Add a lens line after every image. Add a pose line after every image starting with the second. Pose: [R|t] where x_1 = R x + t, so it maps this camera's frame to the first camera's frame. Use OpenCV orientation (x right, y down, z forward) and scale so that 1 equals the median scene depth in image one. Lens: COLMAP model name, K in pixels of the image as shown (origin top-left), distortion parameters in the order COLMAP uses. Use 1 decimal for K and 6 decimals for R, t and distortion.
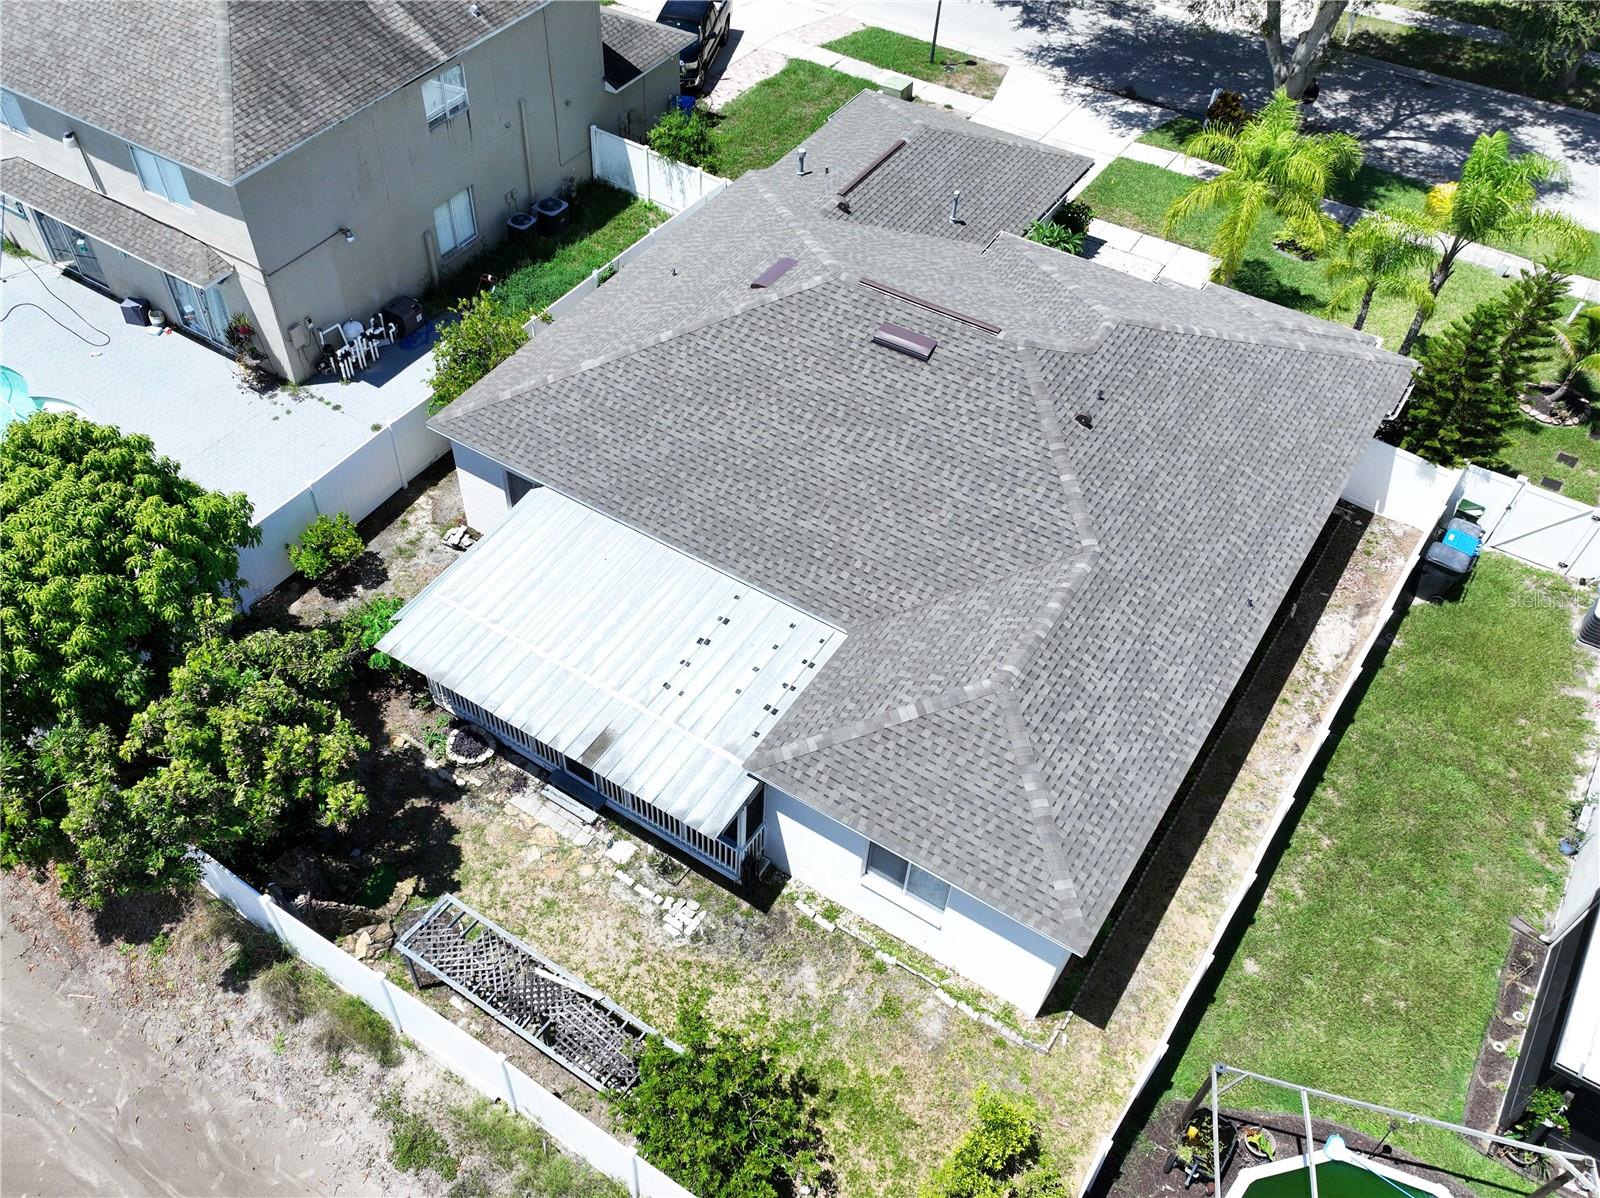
lens RADIAL K [[1301.0, 0, 700.8], [0, 1301.0, 658.3], [0, 0, 1]] dist [0.001489, 0.017775]
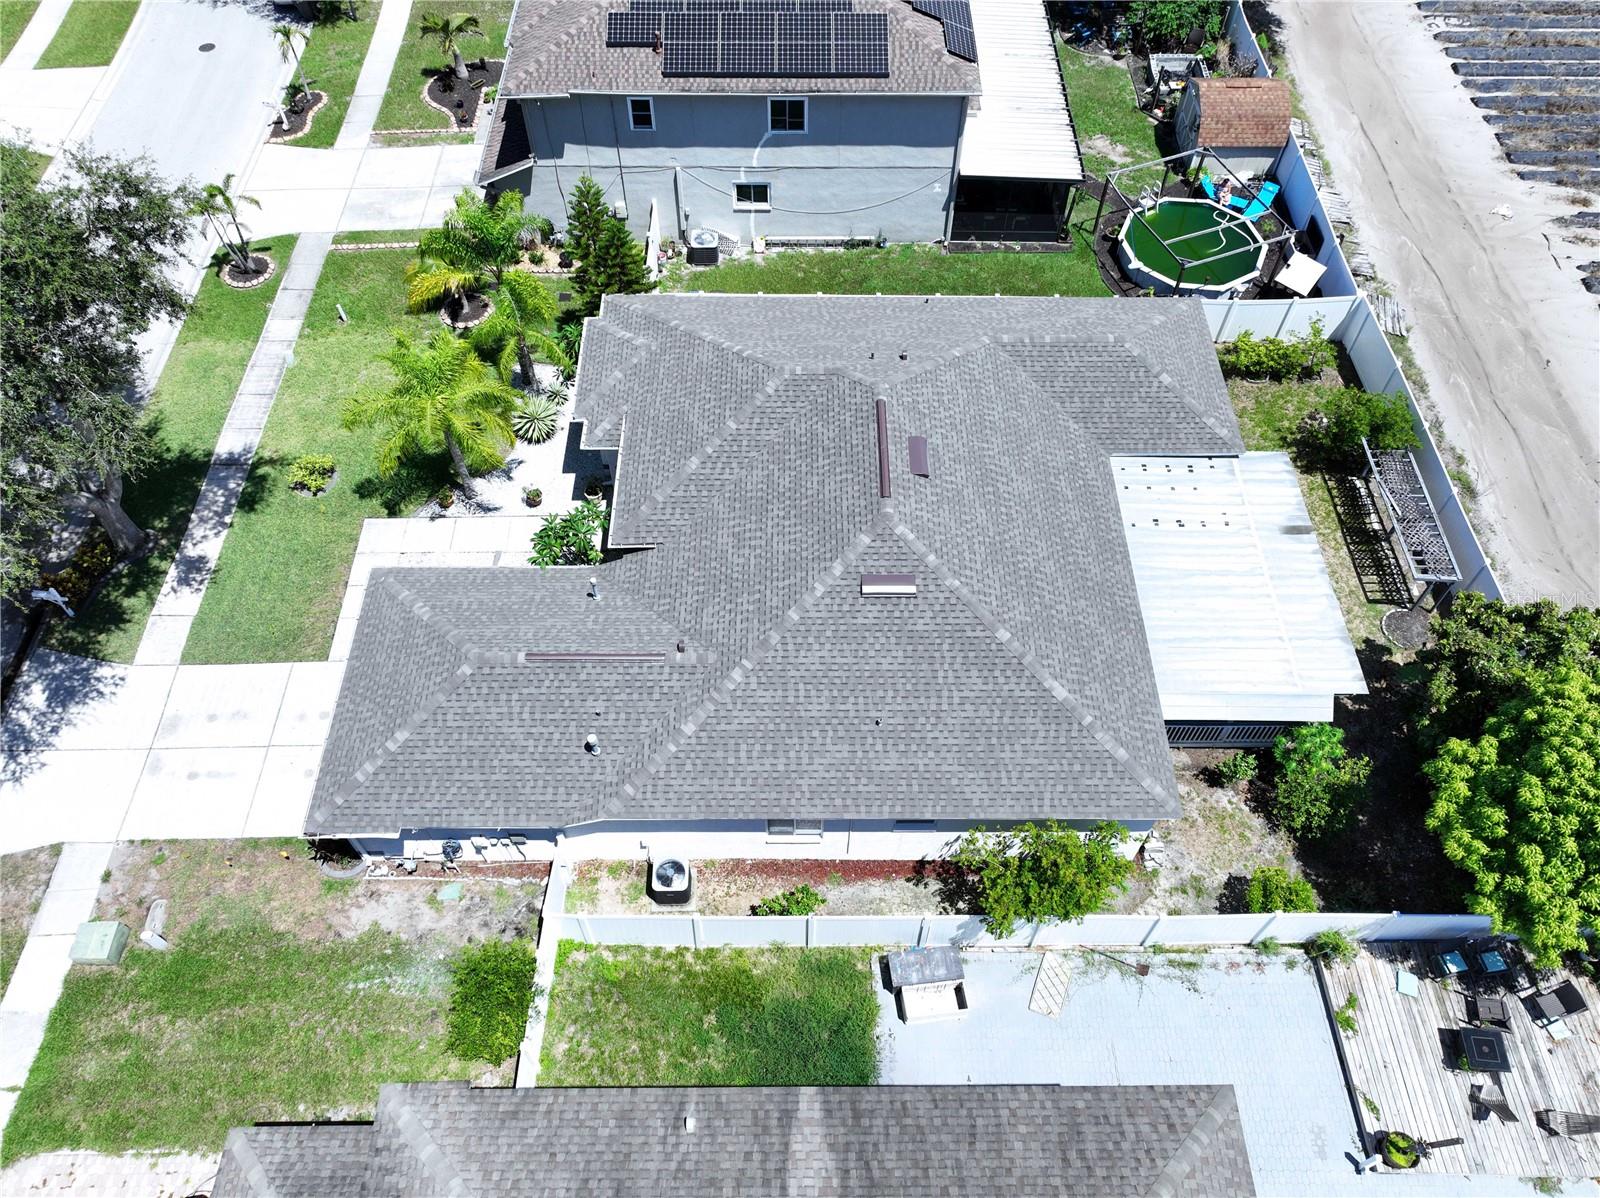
lens RADIAL K [[1171.9, 0, 803.4], [0, 1171.9, 599.6], [0, 0, 1]] dist [0.006178, 0.004456]
pose [[-0.573684, -0.667660, 0.474465, -0.385027], [0.622181, 0.021523, 0.782577, -1.150917], [-0.532707, 0.744155, 0.403058, 0.707817]]
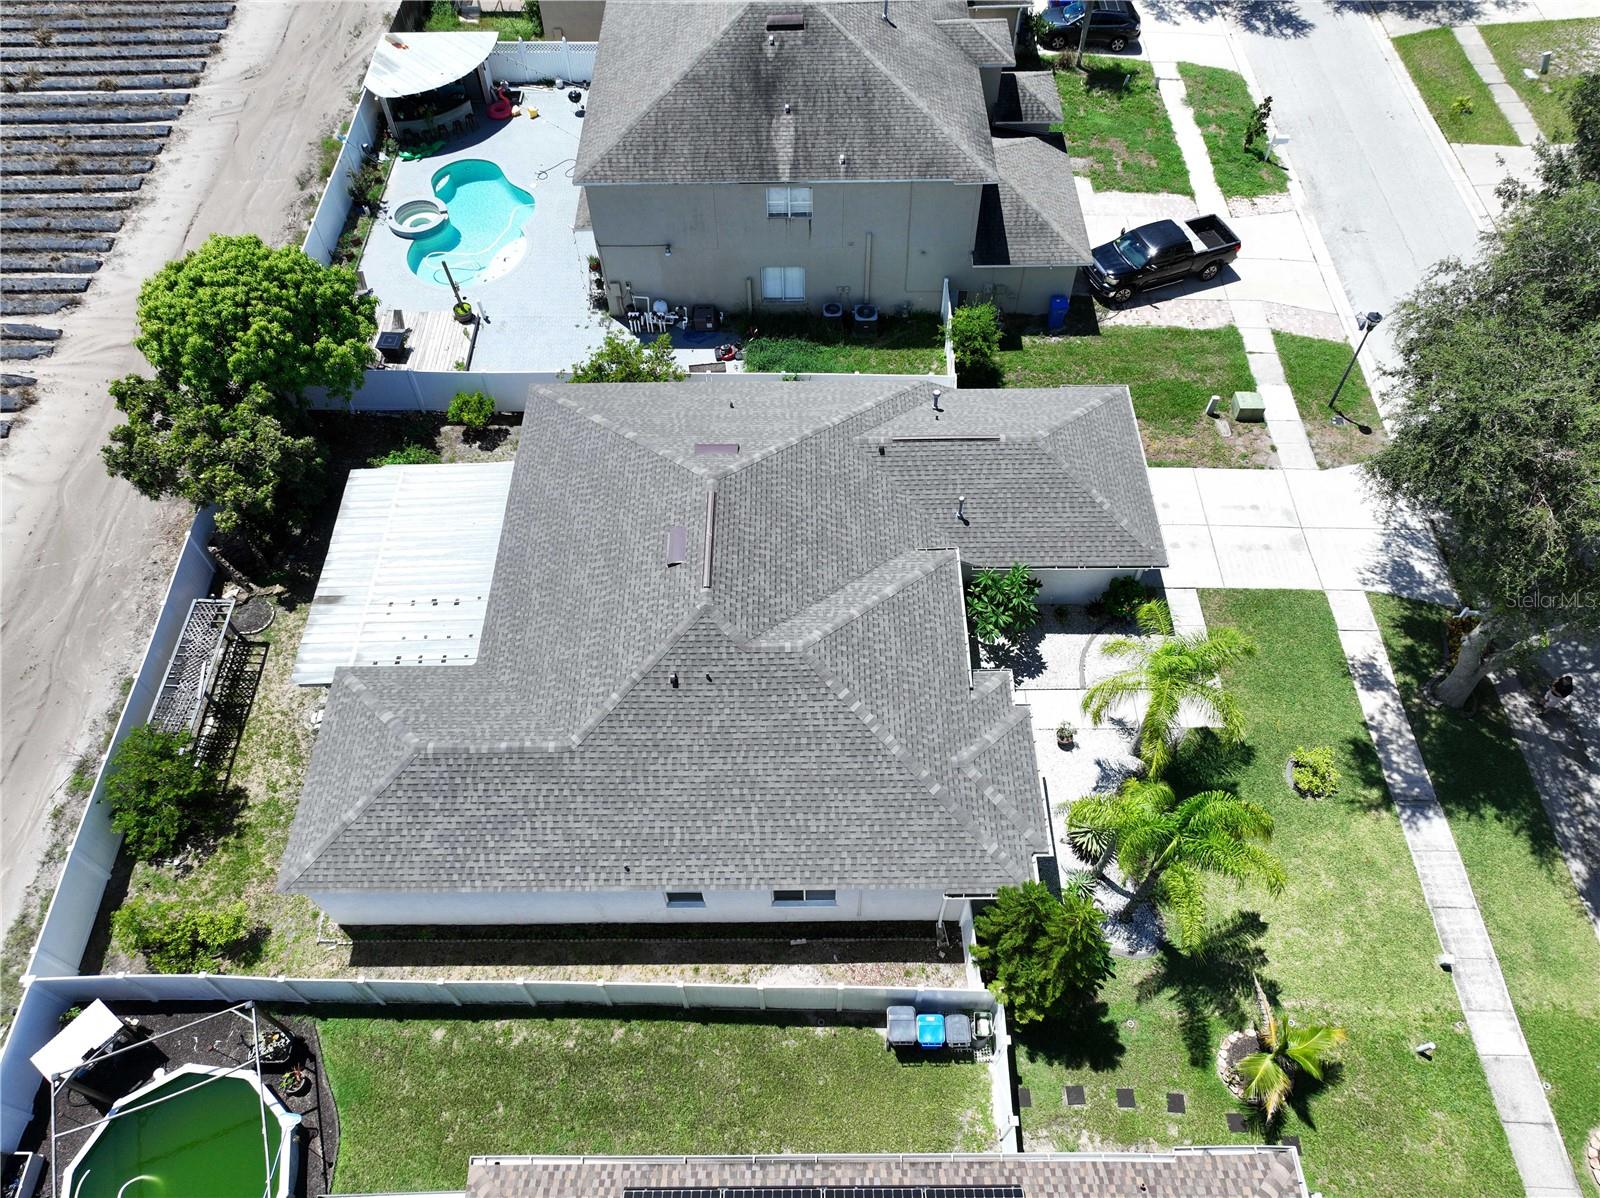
lens RADIAL K [[1128.9, 0, 802.2], [0, 1128.9, 598.4], [0, 0, 1]] dist [0.000645, 0.016766]
pose [[0.573336, 0.669987, -0.471597, 0.790013], [-0.620146, 0.731031, 0.284627, -0.599213], [0.535448, 0.129272, 0.834616, 0.127082]]
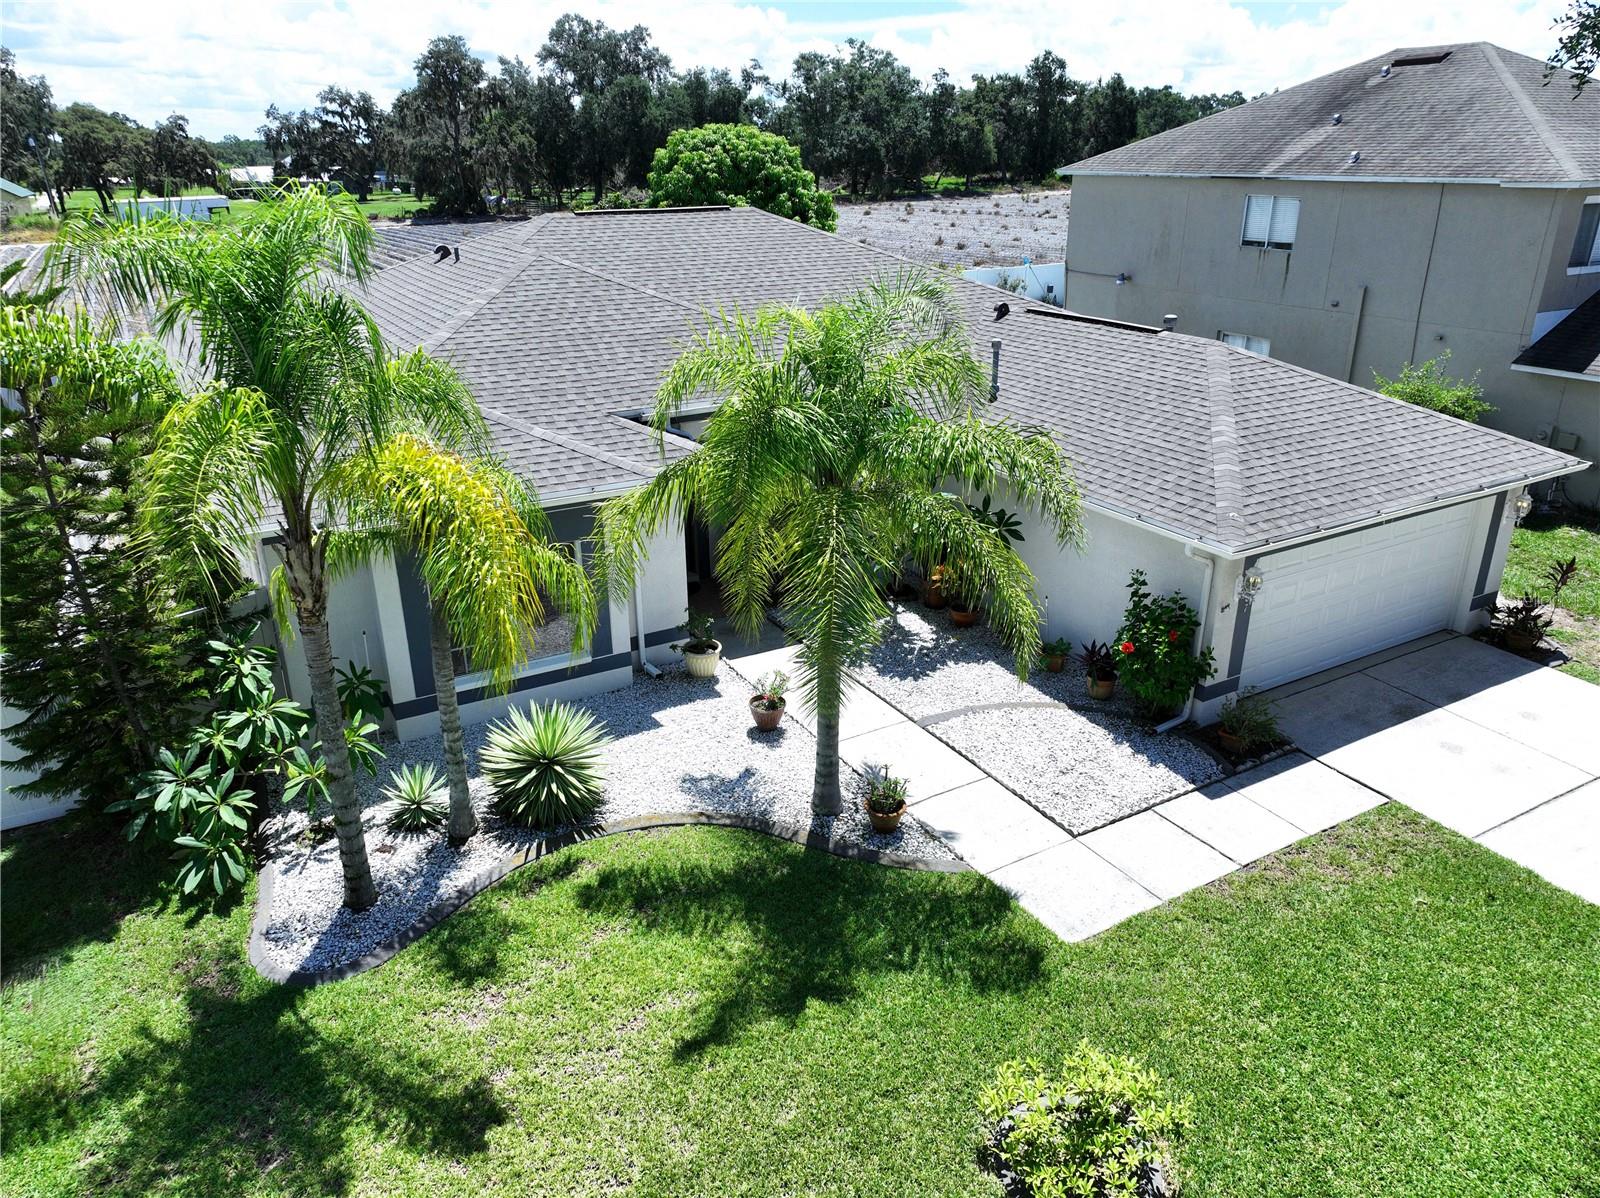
lens RADIAL K [[1128.9, 0, 802.2], [0, 1128.9, 598.4], [0, 0, 1]] dist [0.000645, 0.016766]
pose [[-0.420252, 0.348203, -0.837940, 0.905774], [-0.685573, 0.483122, 0.544595, -0.650718], [0.594456, 0.803336, 0.035685, 1.255012]]
